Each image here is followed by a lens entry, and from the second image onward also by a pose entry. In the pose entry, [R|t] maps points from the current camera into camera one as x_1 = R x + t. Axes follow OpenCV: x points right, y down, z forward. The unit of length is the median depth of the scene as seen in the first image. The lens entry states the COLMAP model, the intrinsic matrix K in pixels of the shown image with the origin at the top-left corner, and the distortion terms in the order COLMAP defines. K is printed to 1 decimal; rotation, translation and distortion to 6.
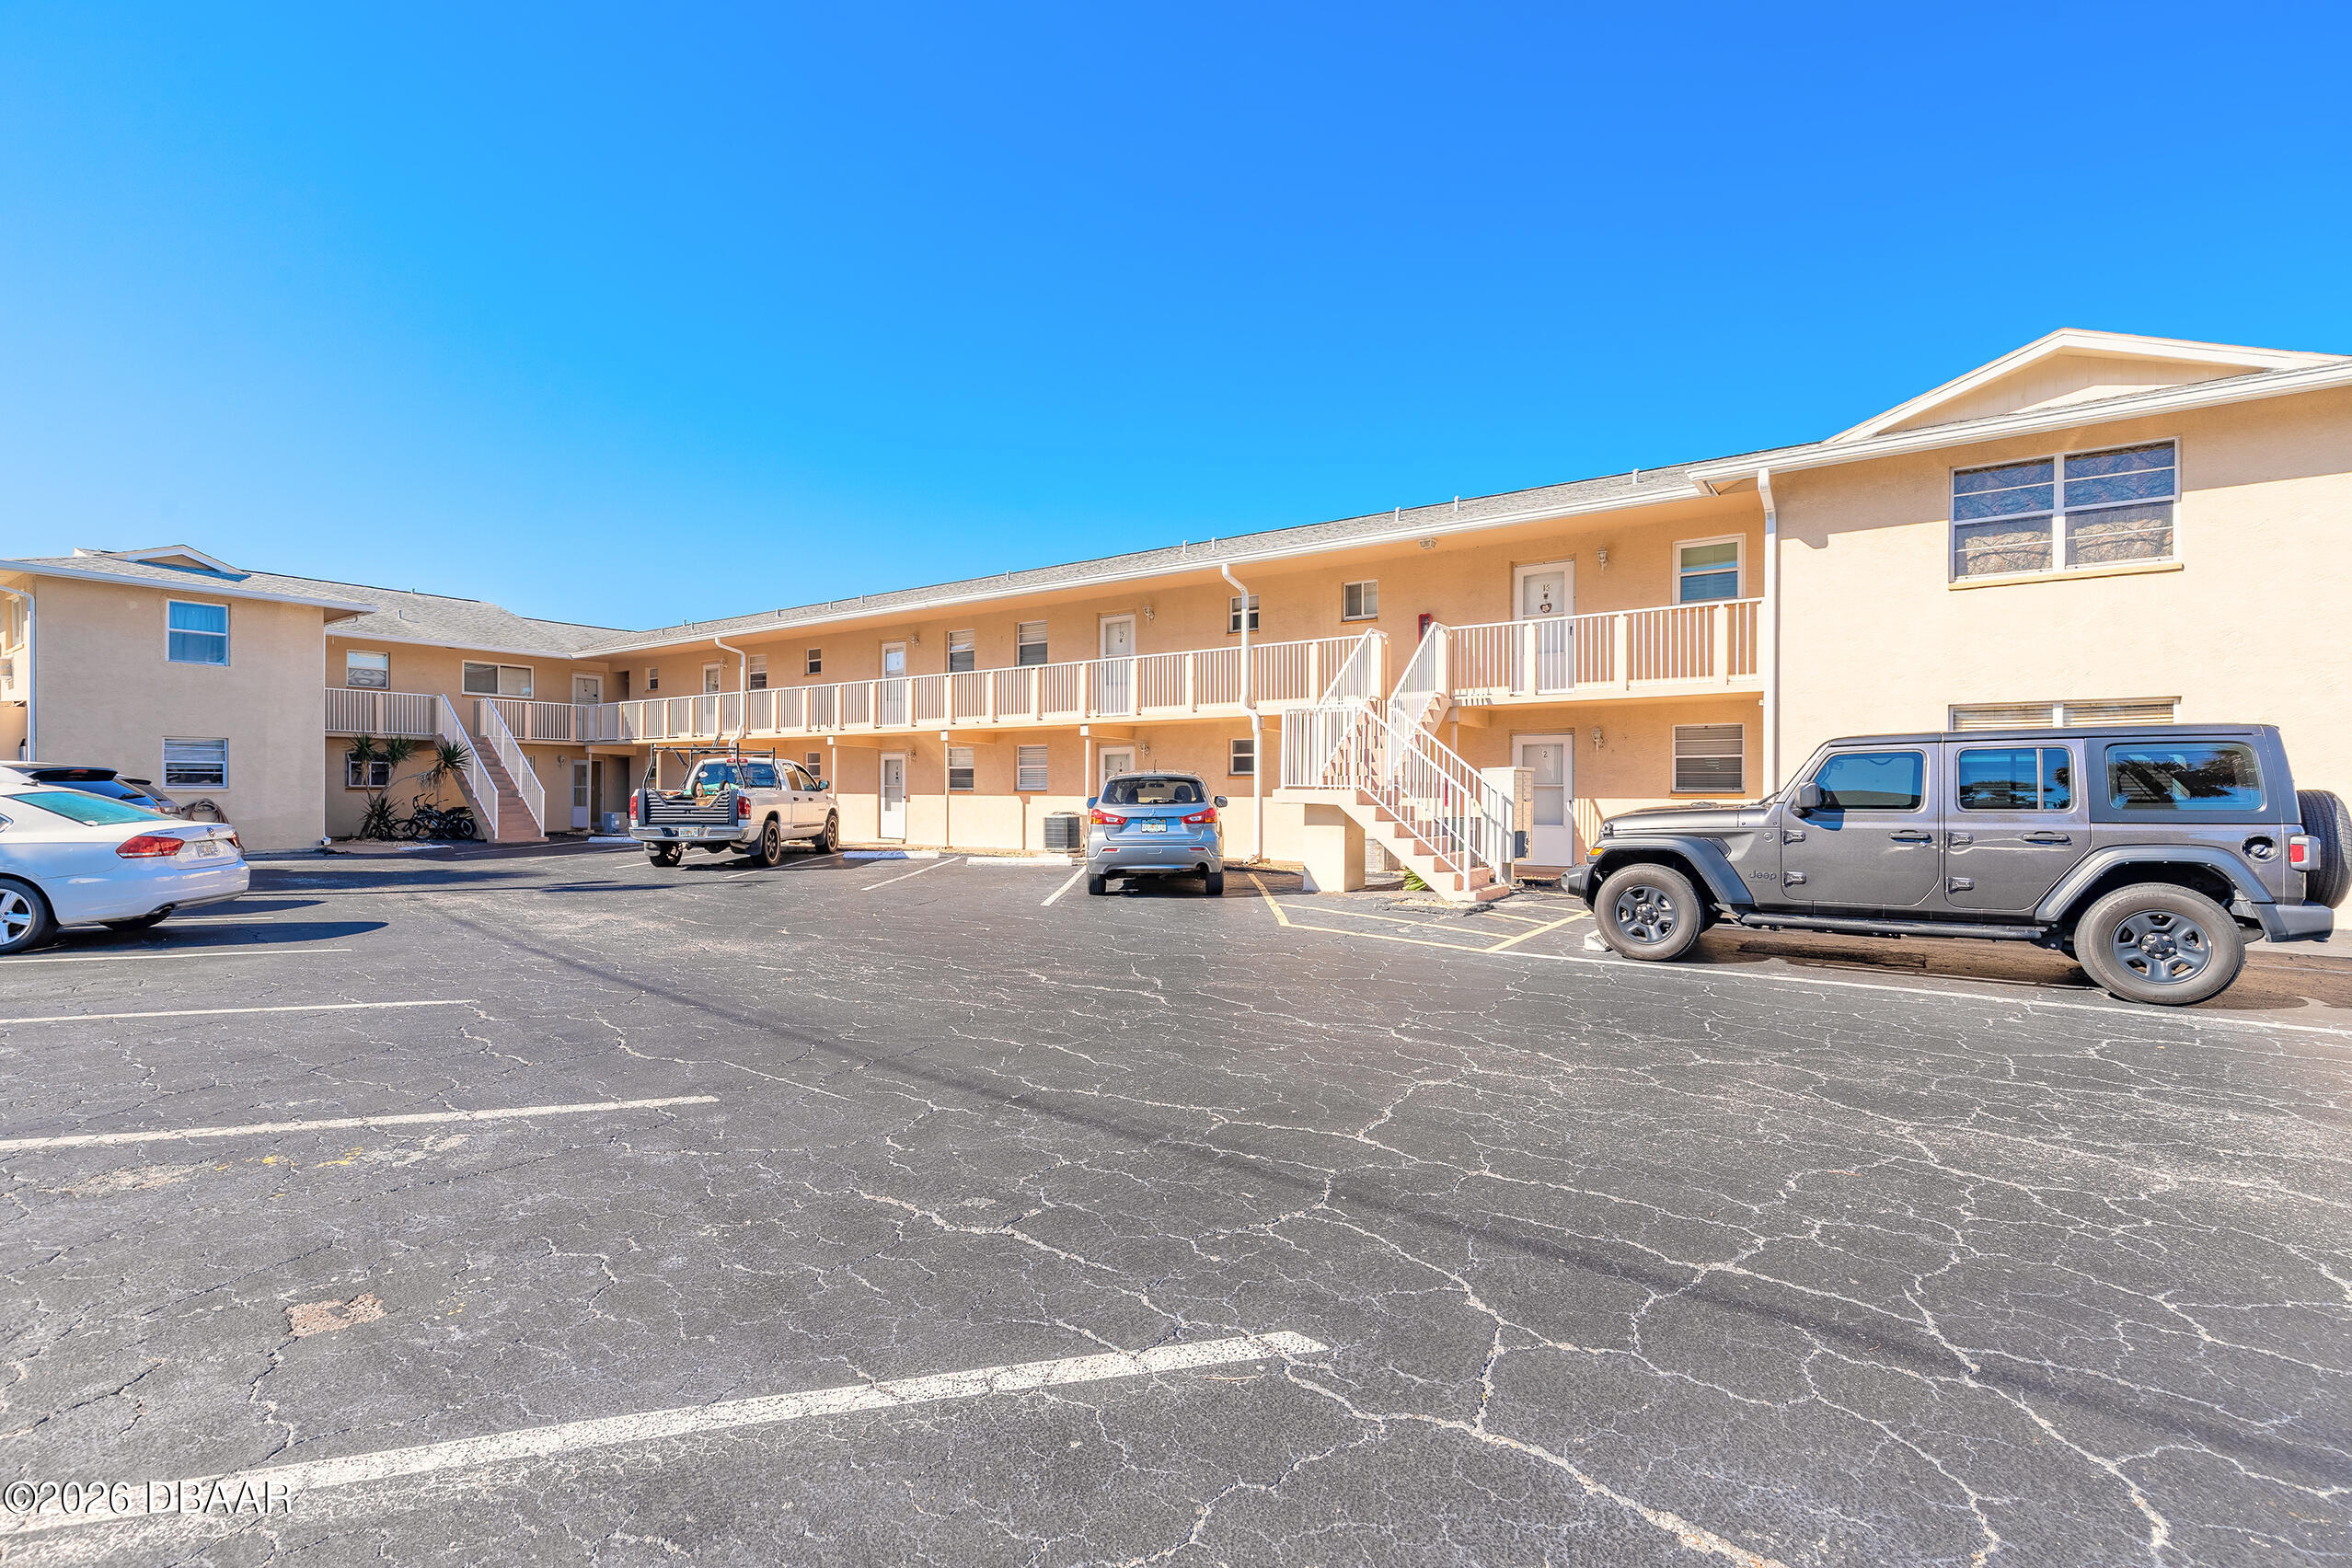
lens RADIAL K [[1064.5, 0, 1165.4], [0, 1064.5, 785.4], [0, 0, 1]] dist [0.005700, -0.001037]
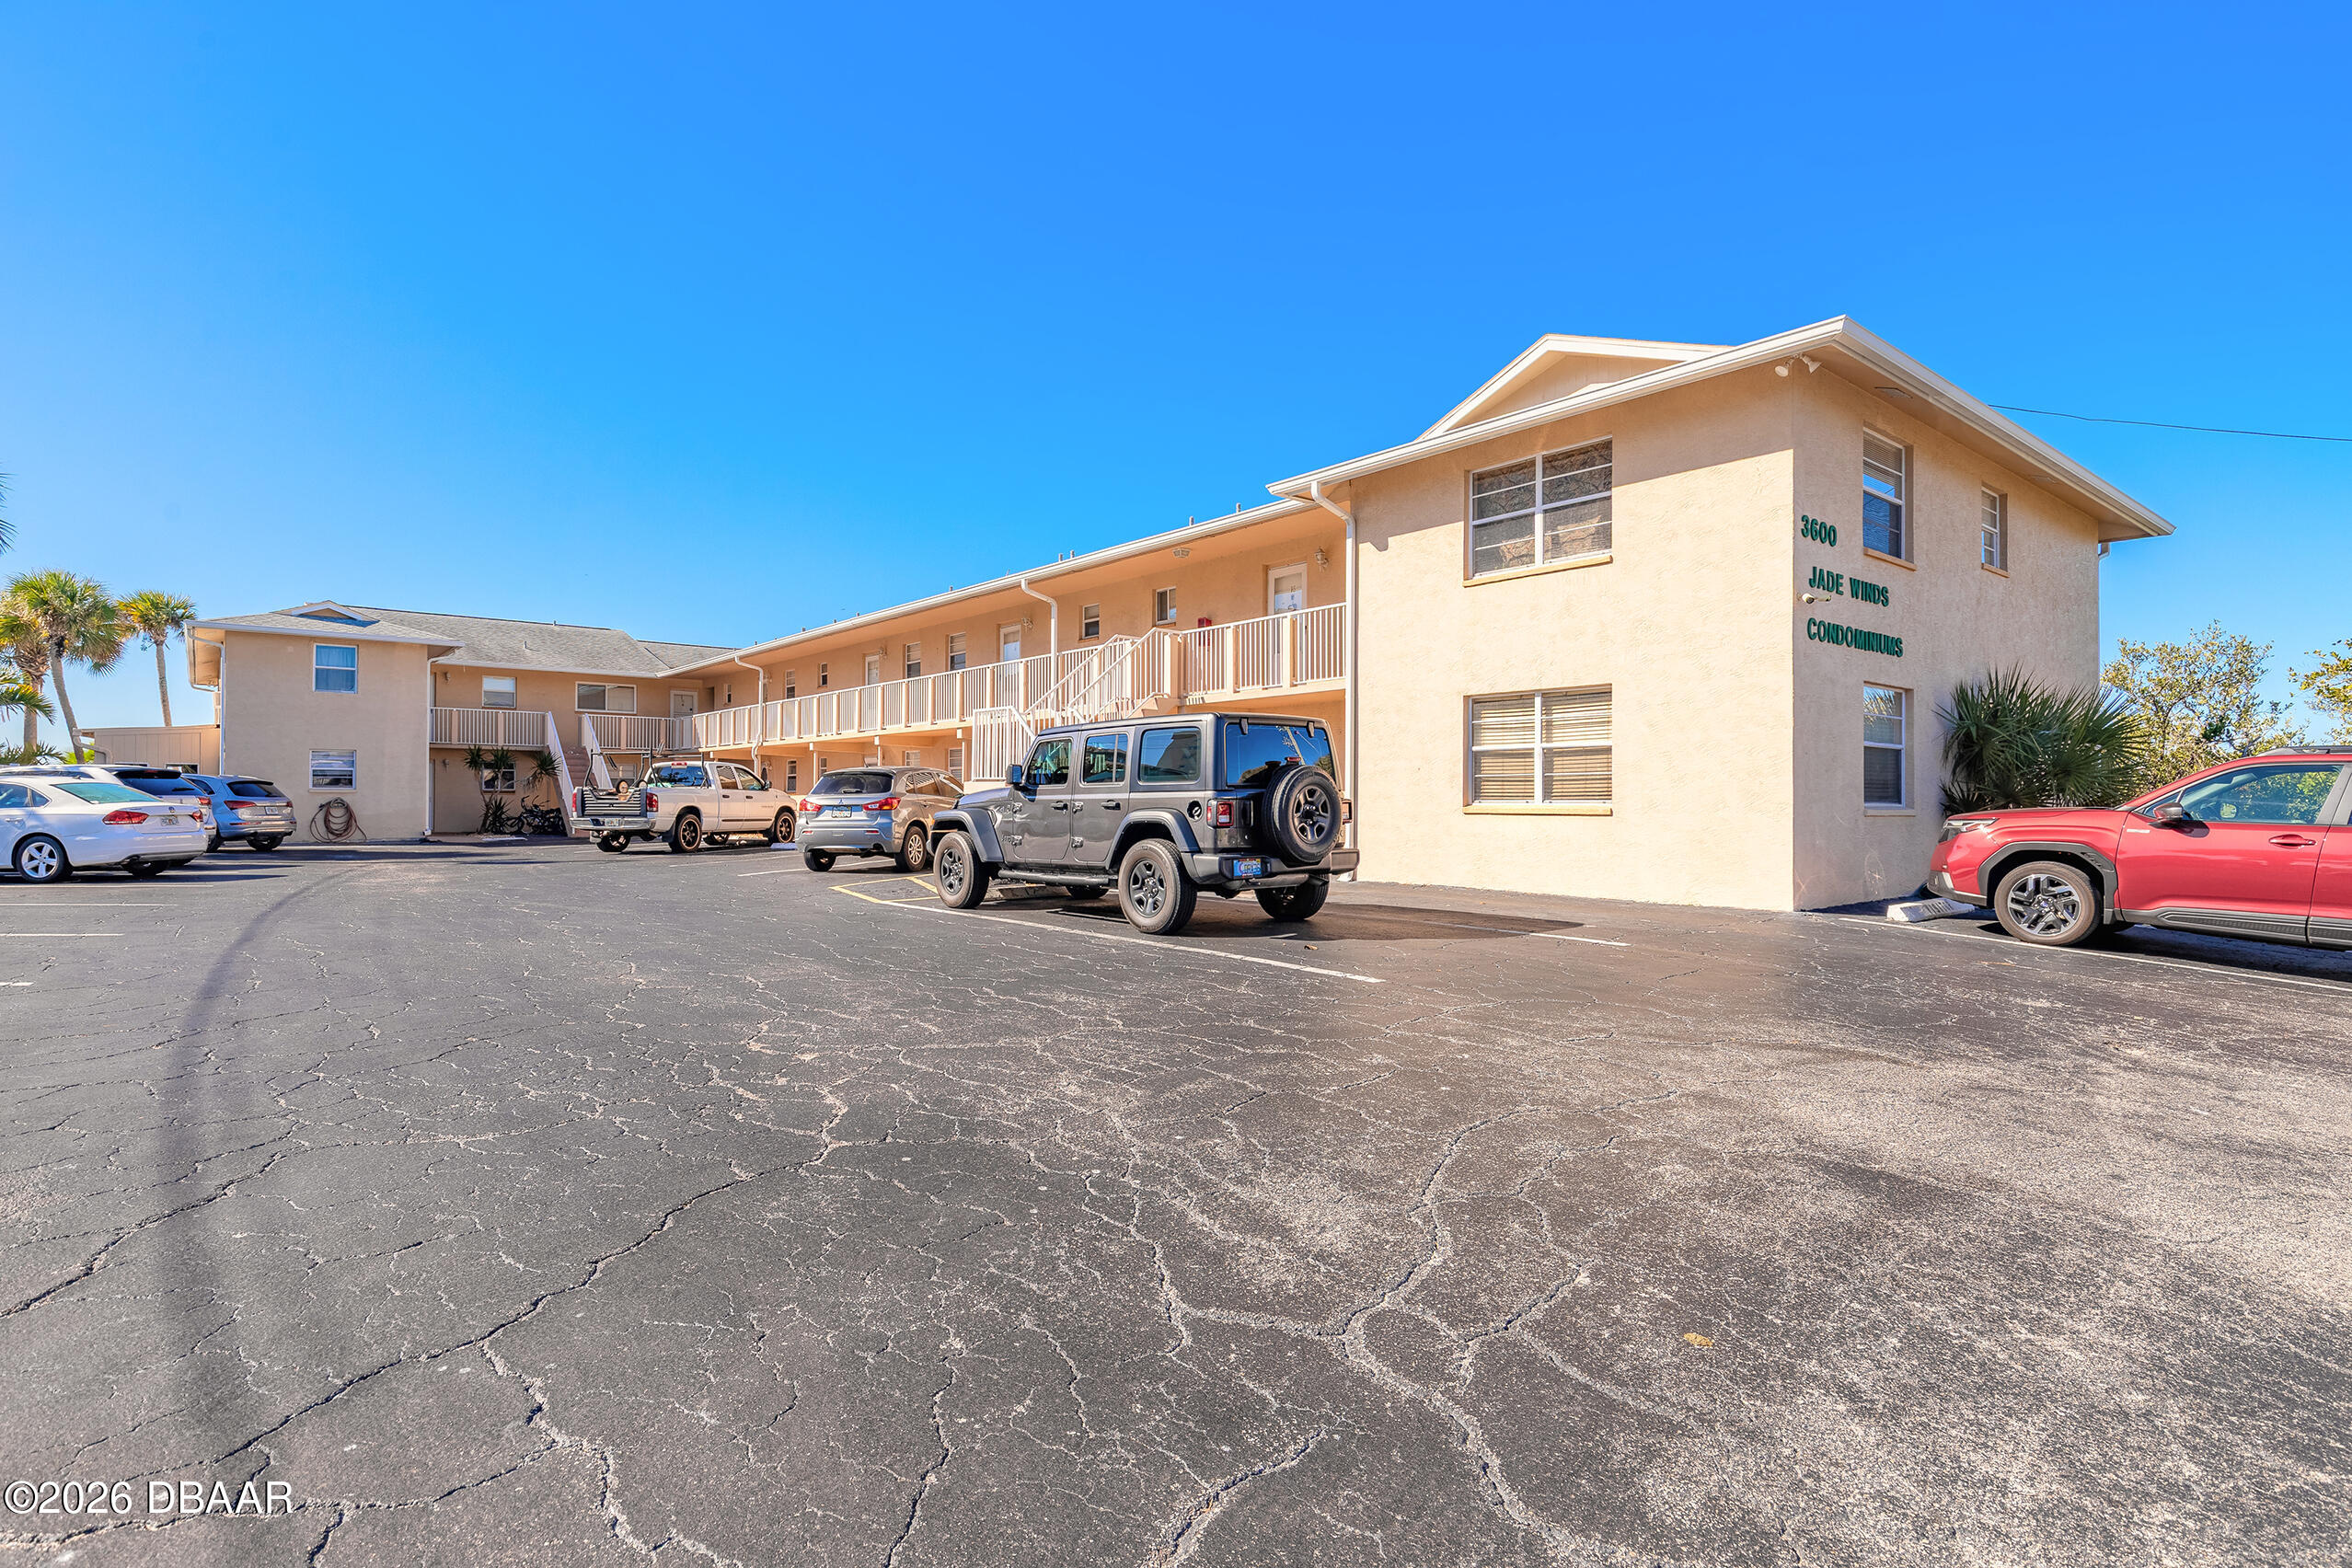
lens RADIAL K [[1201.4, 0, 1176.0], [0, 1201.4, 784.0], [0, 0, 1]] dist [-0.000685, 0.001075]
pose [[0.964776, -0.004878, -0.263027, 0.499480], [0.002012, 0.999936, -0.011164, 0.015863], [0.263065, 0.010241, 0.964724, -0.141606]]
